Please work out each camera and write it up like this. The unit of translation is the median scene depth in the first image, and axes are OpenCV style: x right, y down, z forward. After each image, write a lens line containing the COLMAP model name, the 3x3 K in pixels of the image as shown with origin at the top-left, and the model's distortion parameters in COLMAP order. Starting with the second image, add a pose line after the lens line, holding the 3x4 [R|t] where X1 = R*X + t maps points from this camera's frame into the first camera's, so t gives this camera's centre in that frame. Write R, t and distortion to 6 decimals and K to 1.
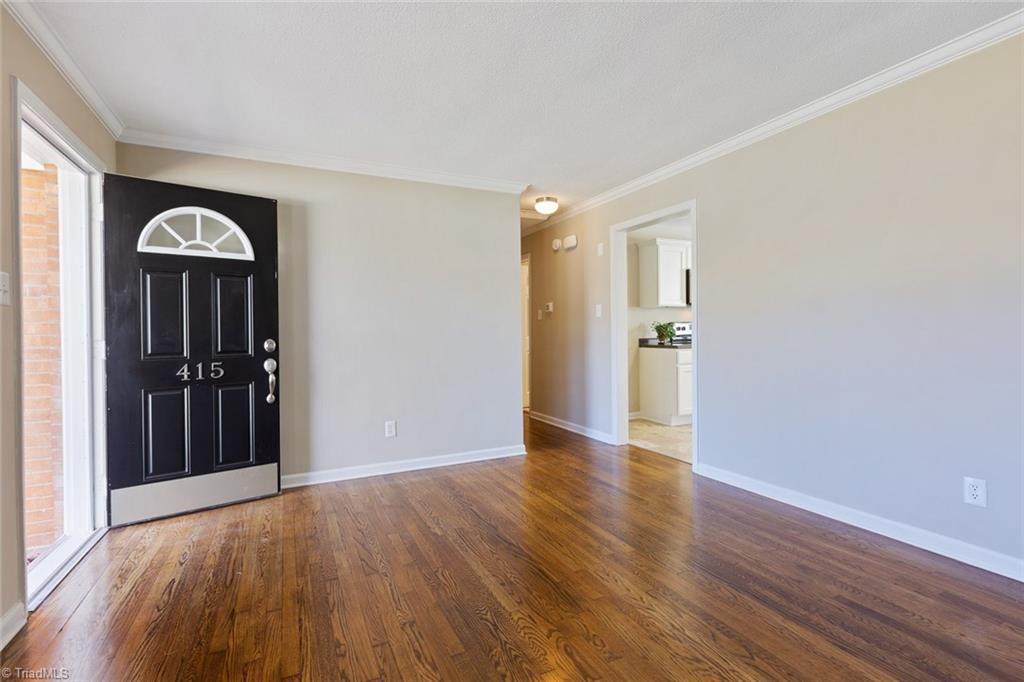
lens RADIAL K [[461.5, 0, 510.5], [0, 461.5, 338.8], [0, 0, 1]] dist [-0.006879, -0.000333]
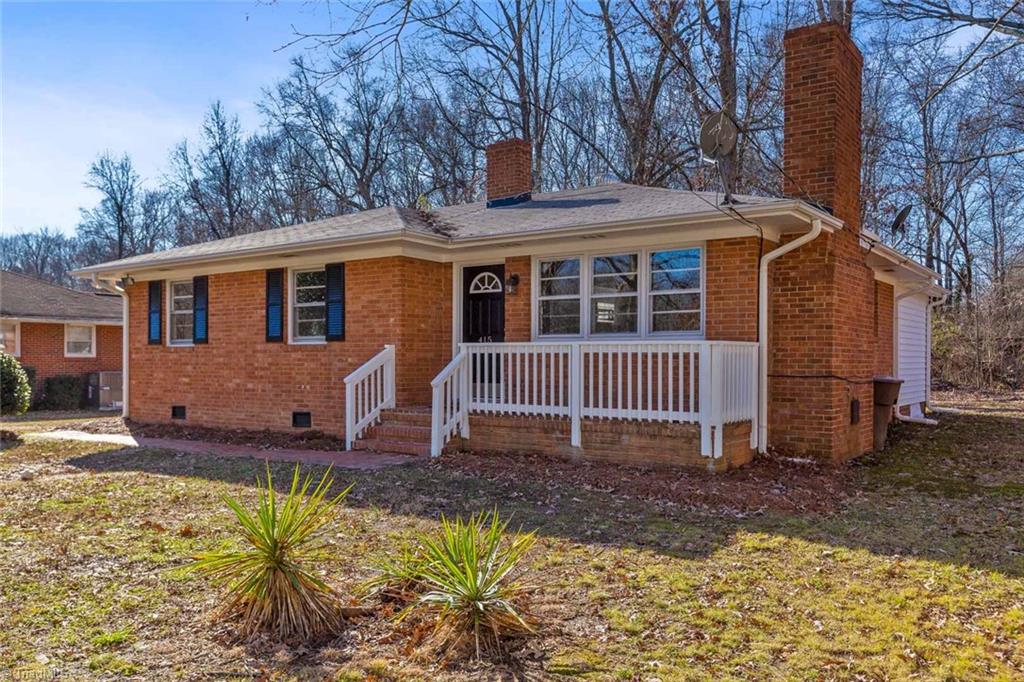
lens RADIAL K [[834.2, 0, 502.7], [0, 834.2, 349.6], [0, 0, 1]] dist [0.011123, 0.001829]
pose [[0.468870, 0.012158, -0.883184, 3.280828], [-0.011918, 0.999901, 0.007437, 0.086200], [0.883187, 0.007038, 0.468968, -0.990611]]
